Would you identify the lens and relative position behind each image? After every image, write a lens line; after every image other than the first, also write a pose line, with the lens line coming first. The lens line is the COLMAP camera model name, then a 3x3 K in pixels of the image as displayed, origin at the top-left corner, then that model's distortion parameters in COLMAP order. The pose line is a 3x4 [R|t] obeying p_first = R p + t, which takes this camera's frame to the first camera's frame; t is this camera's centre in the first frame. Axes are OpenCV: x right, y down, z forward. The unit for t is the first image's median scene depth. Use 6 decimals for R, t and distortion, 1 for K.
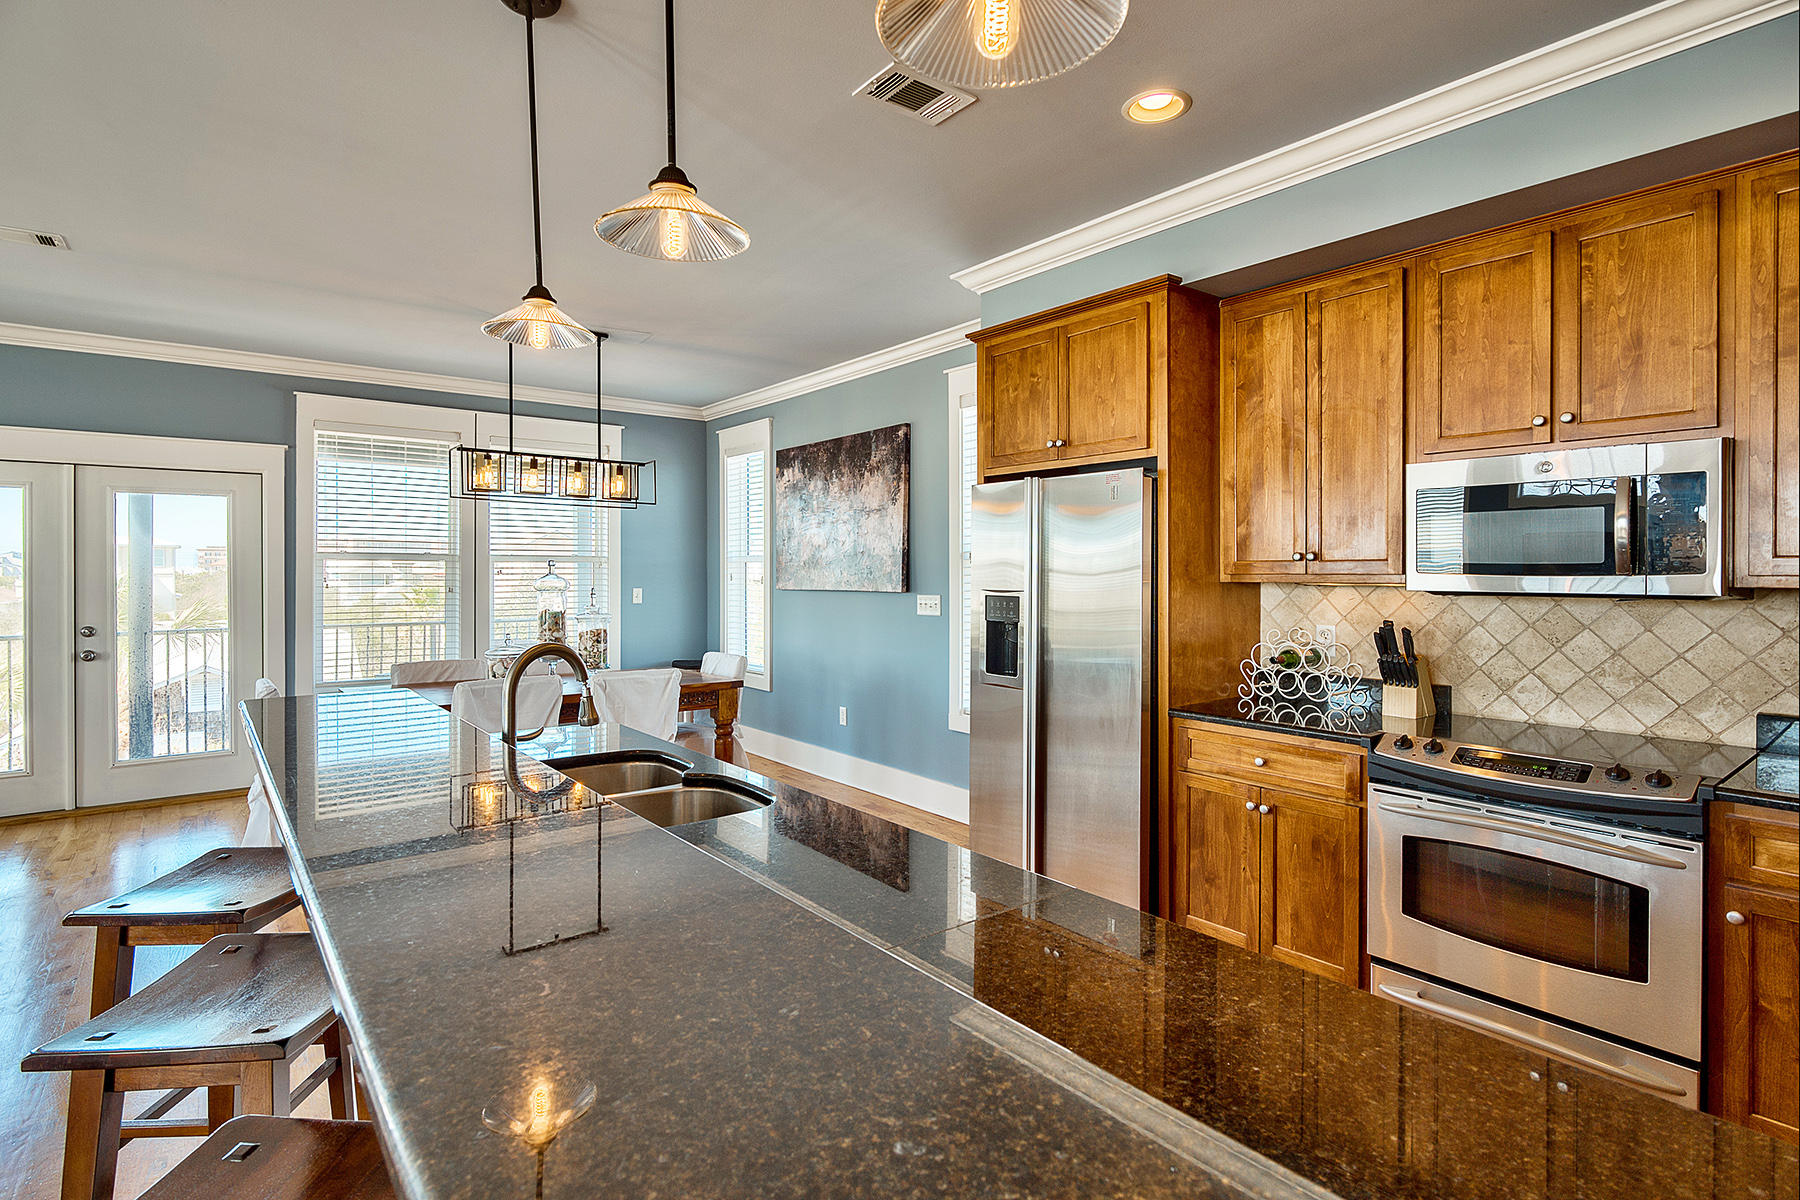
lens RADIAL K [[884.4, 0, 900.0], [0, 884.4, 600.0], [0, 0, 1]] dist [0.000237, -0.000062]
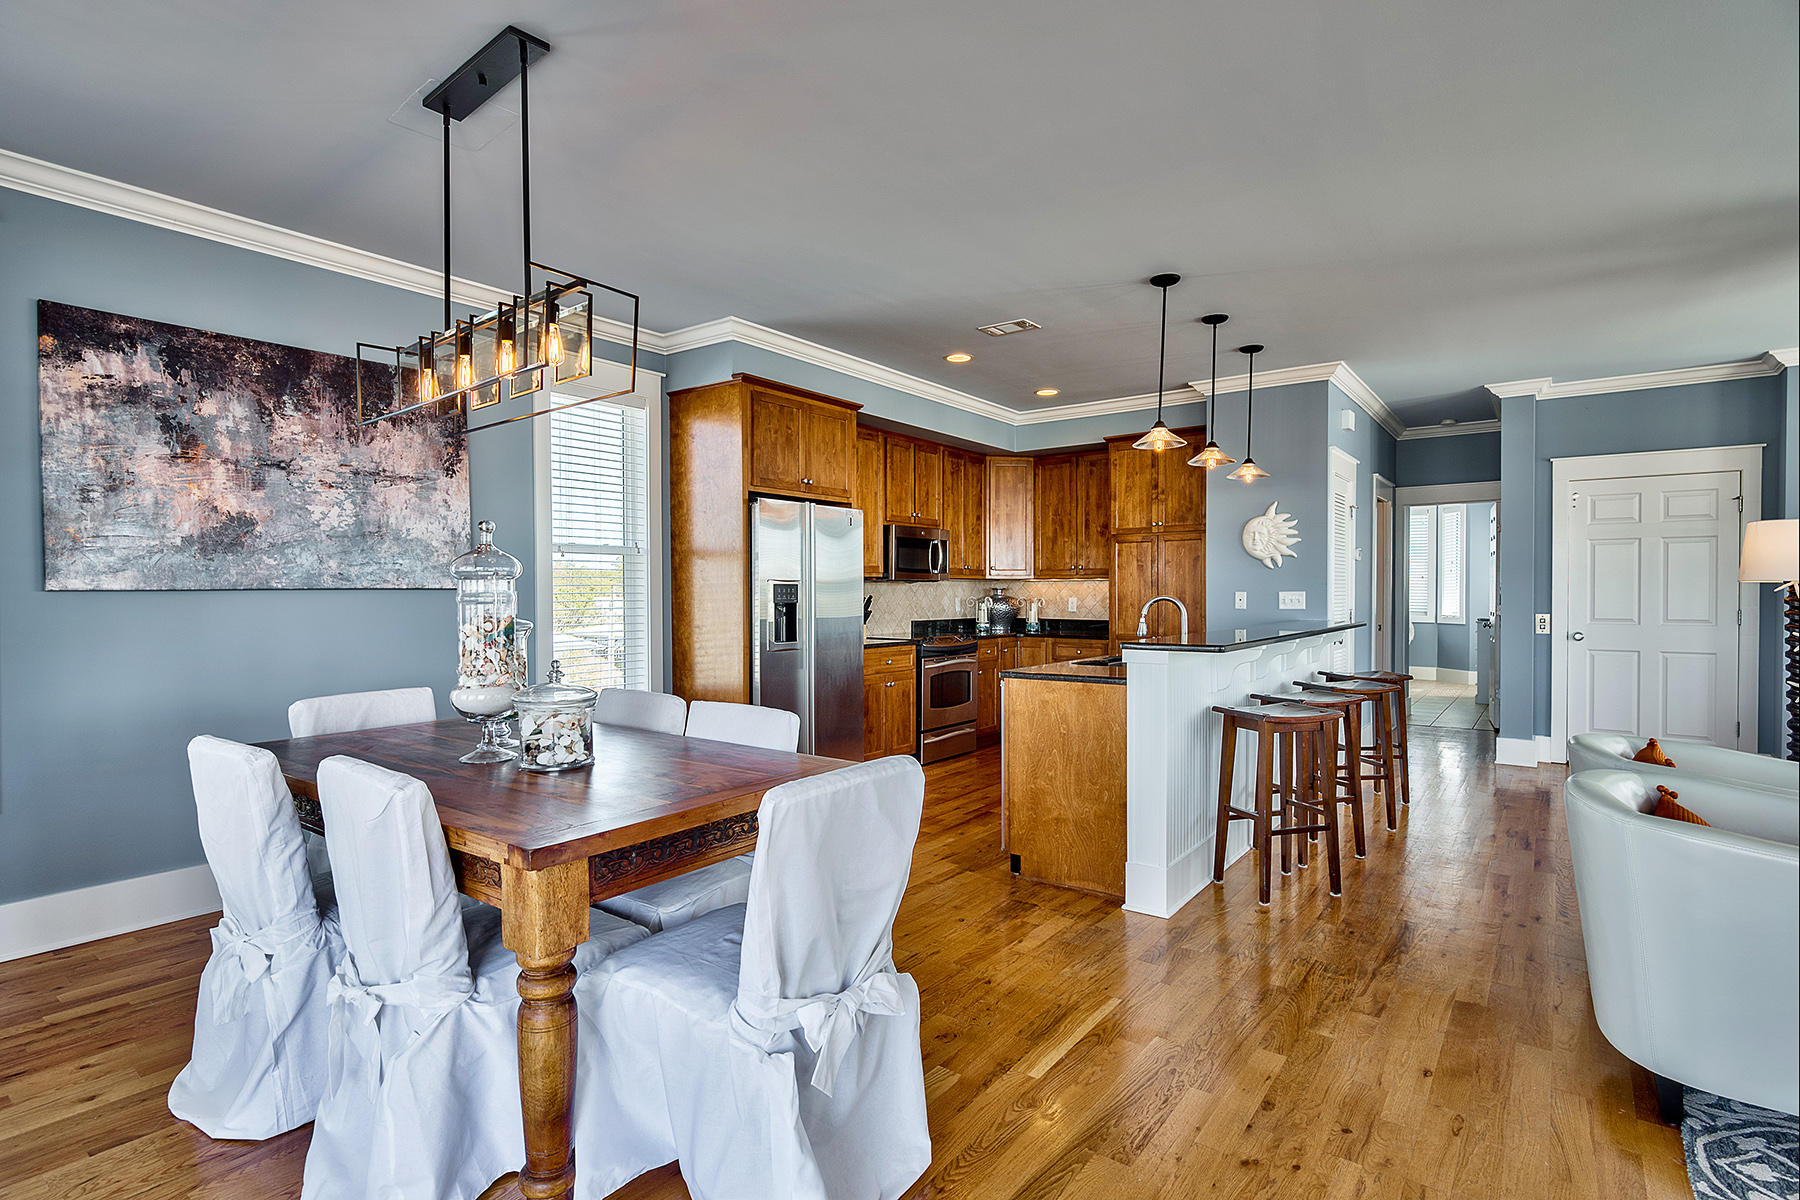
lens RADIAL K [[886.8, 0, 896.7], [0, 886.8, 604.5], [0, 0, 1]] dist [0.001005, 0.000432]
pose [[-0.249537, -0.017757, 0.968202, -0.835712], [0.032293, 0.999123, 0.026647, -0.002981], [-0.967827, 0.037915, -0.248745, 0.787199]]
